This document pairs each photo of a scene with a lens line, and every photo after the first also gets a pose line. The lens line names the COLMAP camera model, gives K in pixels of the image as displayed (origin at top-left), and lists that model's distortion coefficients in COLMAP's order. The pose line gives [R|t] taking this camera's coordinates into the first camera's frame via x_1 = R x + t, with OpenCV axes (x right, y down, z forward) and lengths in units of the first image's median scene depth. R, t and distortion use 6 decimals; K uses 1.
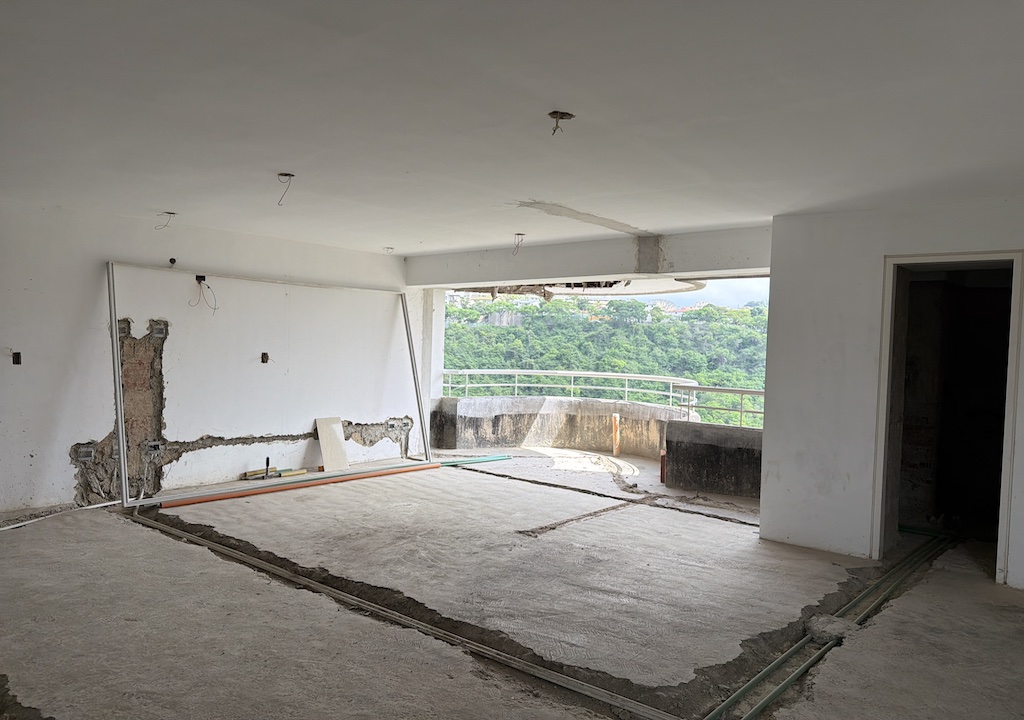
lens RADIAL K [[728.2, 0, 515.3], [0, 728.2, 352.2], [0, 0, 1]] dist [0.025383, -0.023526]
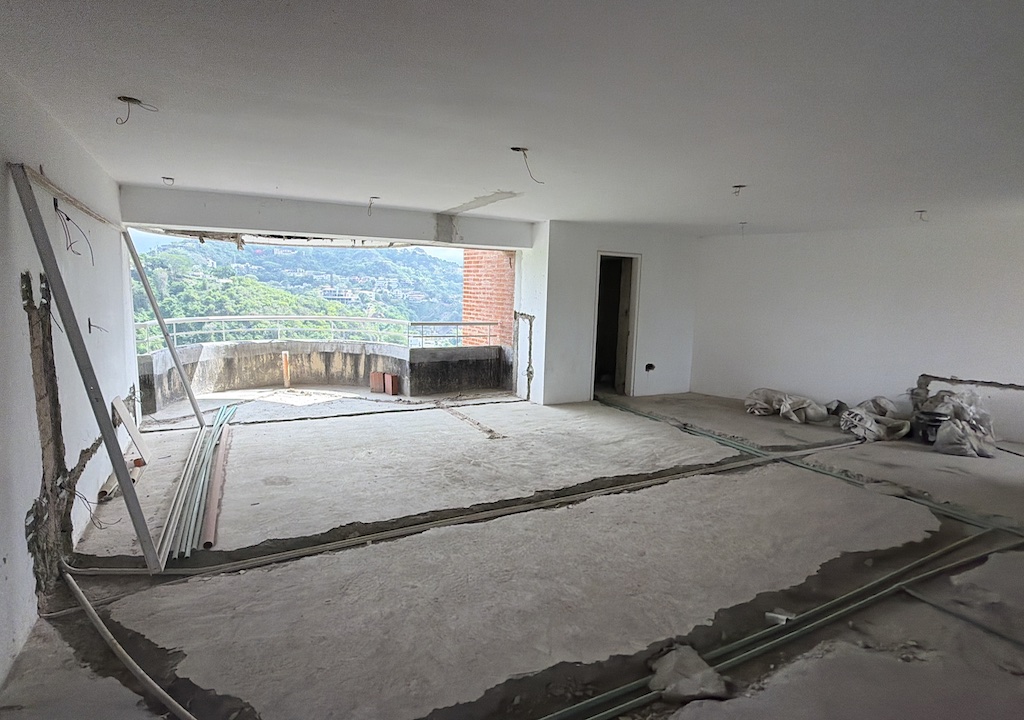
lens RADIAL K [[559.8, 0, 513.2], [0, 559.8, 364.9], [0, 0, 1]] dist [0.005131, 0.000896]
pose [[0.353745, -0.140840, 0.924677, -0.936712], [-0.001706, 0.988500, 0.151213, -0.047955], [-0.935340, -0.055068, 0.349437, 0.604094]]
